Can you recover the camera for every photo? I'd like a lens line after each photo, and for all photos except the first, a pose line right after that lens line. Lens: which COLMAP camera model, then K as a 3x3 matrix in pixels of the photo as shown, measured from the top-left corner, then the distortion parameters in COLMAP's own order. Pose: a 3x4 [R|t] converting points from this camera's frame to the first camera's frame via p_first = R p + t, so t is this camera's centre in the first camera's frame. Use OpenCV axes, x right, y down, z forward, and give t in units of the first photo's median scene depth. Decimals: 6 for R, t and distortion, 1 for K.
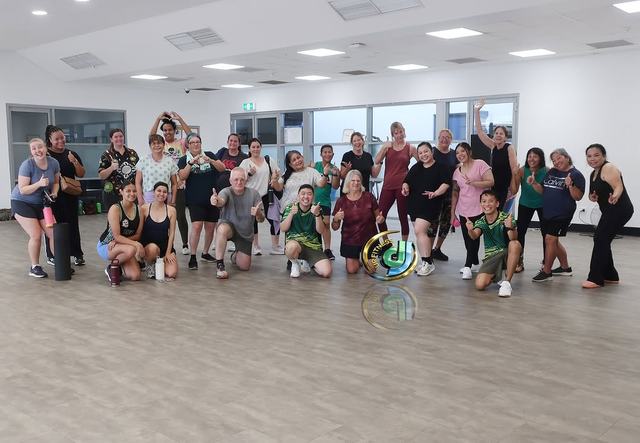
lens RADIAL K [[760.6, 0, 295.6], [0, 760.6, 213.1], [0, 0, 1]] dist [-0.006707, 0.012135]
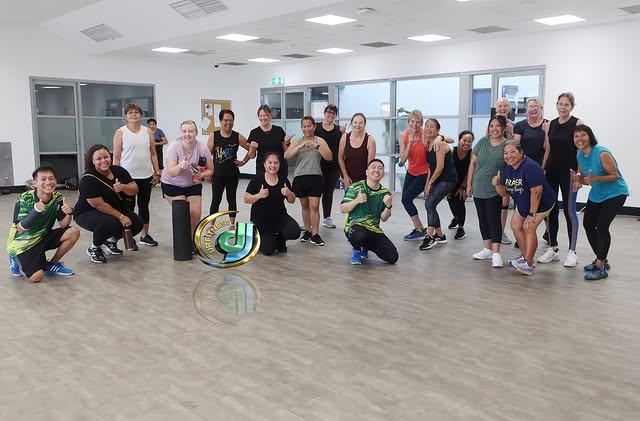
lens RADIAL K [[658.6, 0, 331.9], [0, 658.6, 192.1], [0, 0, 1]] dist [0.000347, -0.003575]
pose [[0.998868, 0.010442, -0.046398, 0.128158], [-0.009608, 0.999789, 0.018170, -0.023354], [0.046578, -0.017704, 0.998758, 0.317252]]
